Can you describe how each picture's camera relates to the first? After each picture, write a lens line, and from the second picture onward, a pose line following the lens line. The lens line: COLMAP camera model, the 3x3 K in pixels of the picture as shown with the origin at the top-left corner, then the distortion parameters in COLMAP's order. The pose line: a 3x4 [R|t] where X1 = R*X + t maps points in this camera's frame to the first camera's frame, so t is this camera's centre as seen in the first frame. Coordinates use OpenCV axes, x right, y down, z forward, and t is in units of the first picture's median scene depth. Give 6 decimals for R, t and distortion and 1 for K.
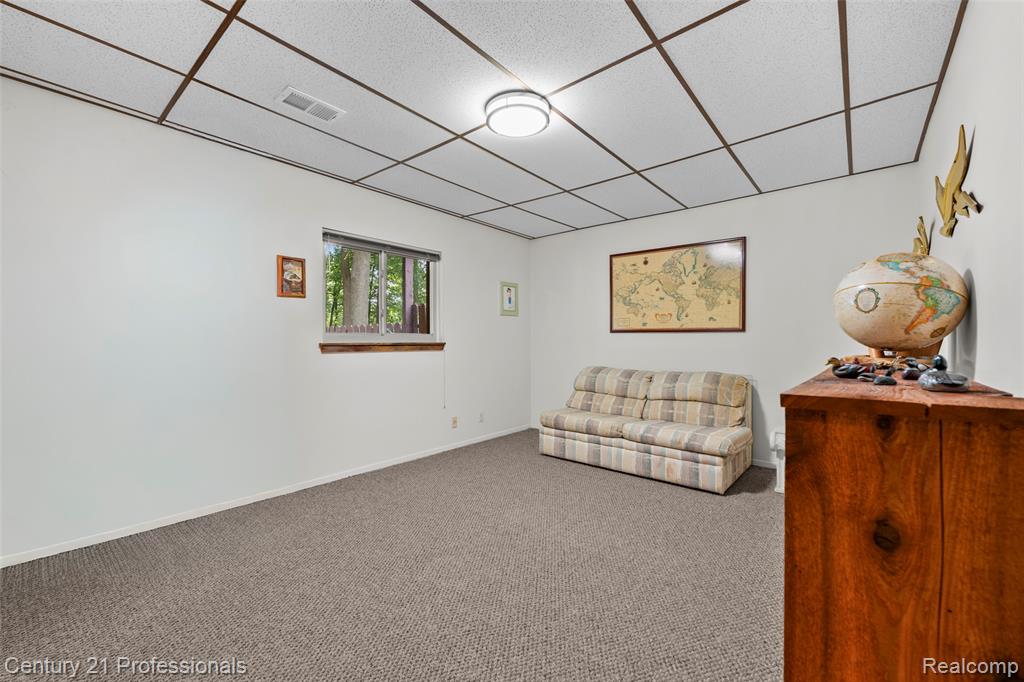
lens RADIAL K [[415.2, 0, 512.0], [0, 415.2, 341.0], [0, 0, 1]] dist [-0.000485, -0.000036]
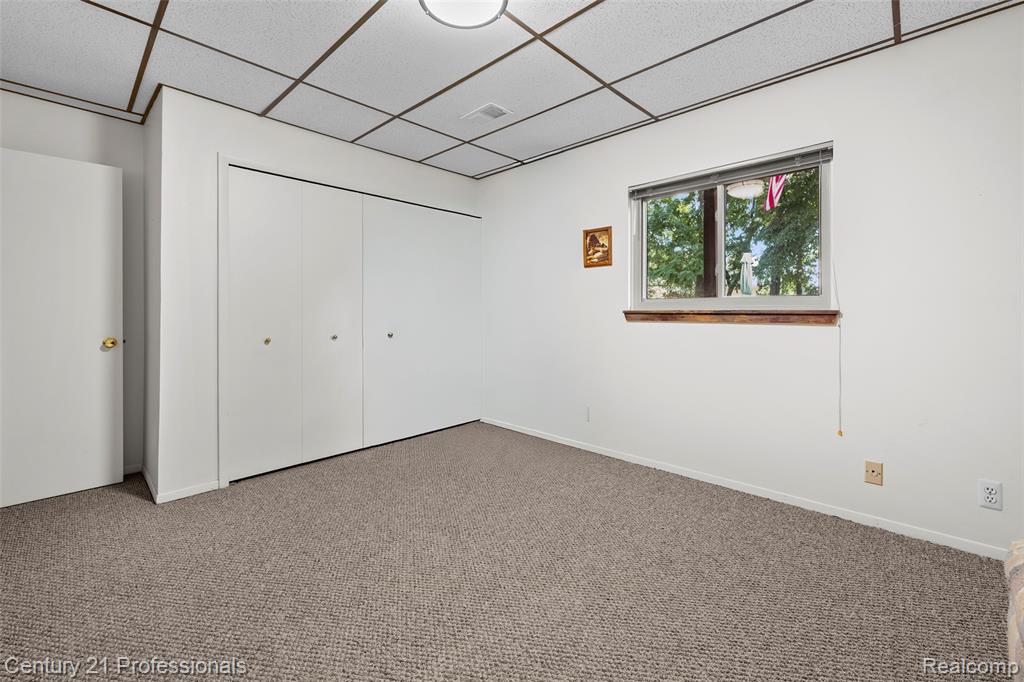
lens RADIAL K [[422.3, 0, 511.1], [0, 422.3, 307.7], [0, 0, 1]] dist [0.000481, 0.000031]
pose [[-0.067432, 0.001210, -0.997723, 0.506103], [0.007125, 0.999974, 0.000731, -0.004037], [0.997698, -0.007059, -0.067439, 0.790318]]
